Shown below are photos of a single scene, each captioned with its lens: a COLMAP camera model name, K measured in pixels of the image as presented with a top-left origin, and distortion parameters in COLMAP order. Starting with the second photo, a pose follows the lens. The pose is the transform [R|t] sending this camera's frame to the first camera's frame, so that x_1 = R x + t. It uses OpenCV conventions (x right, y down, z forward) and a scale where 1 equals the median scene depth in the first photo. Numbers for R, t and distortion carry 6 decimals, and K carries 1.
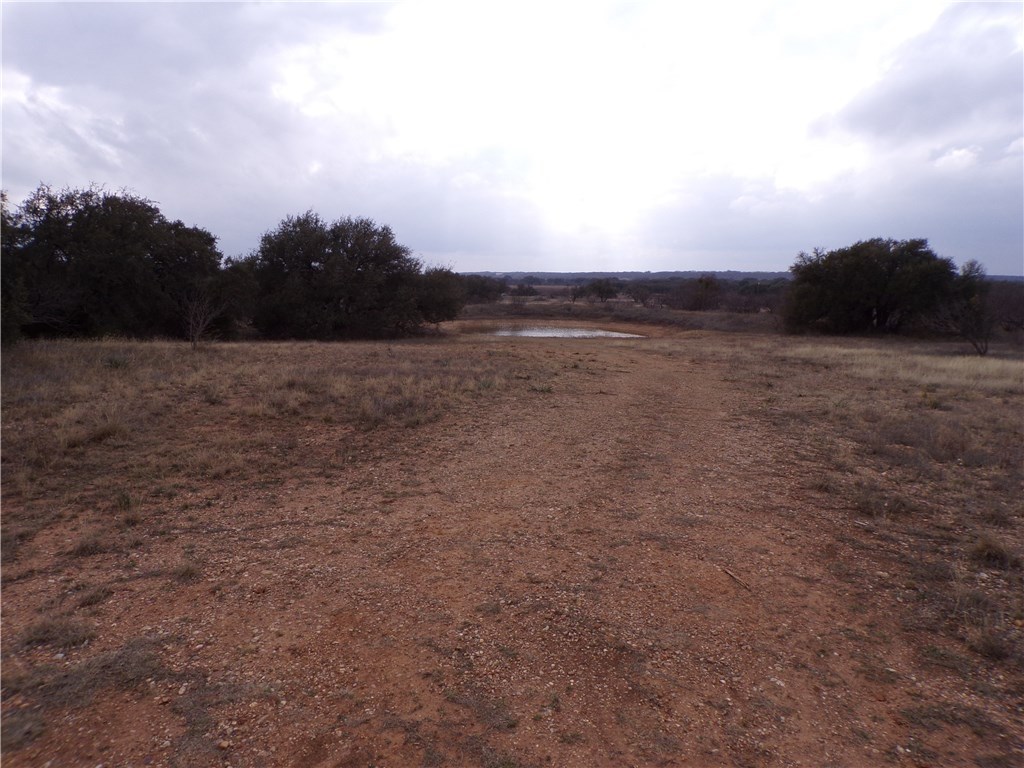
lens RADIAL K [[709.5, 0, 514.2], [0, 709.5, 379.9], [0, 0, 1]] dist [0.034017, -0.005677]
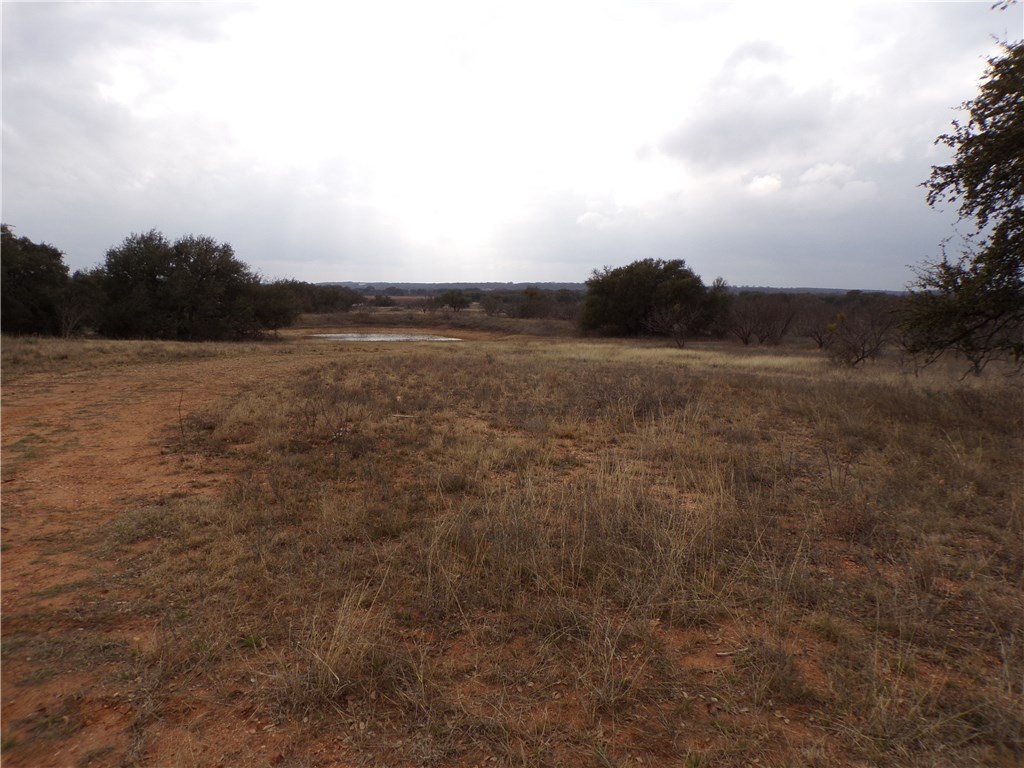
lens RADIAL K [[709.5, 0, 512.8], [0, 709.5, 386.8], [0, 0, 1]] dist [0.034017, -0.005677]
pose [[0.981151, -0.024884, 0.191636, 0.035785], [0.025817, 0.999664, -0.002373, 0.021394], [-0.191513, 0.007276, 0.981463, -0.164254]]
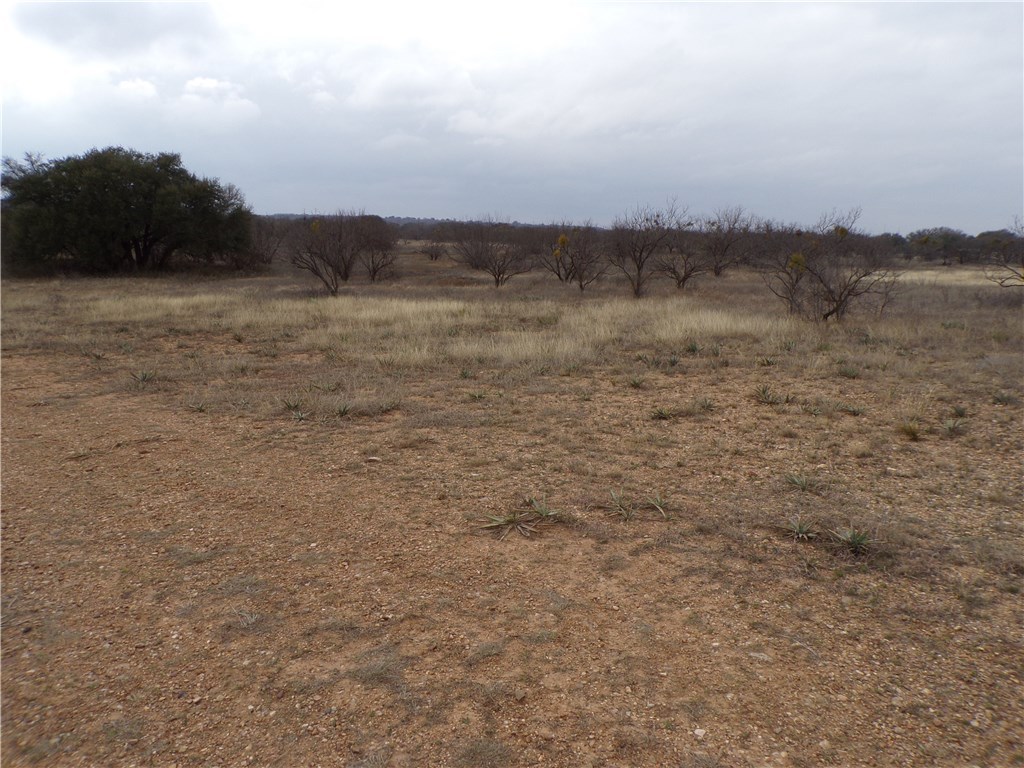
lens RADIAL K [[709.5, 0, 514.4], [0, 709.5, 379.6], [0, 0, 1]] dist [0.034017, -0.005677]
pose [[0.535941, -0.169114, 0.827144, 0.055522], [0.093783, 0.985594, 0.140744, -0.020794], [-0.839030, 0.002141, 0.544080, 0.227598]]
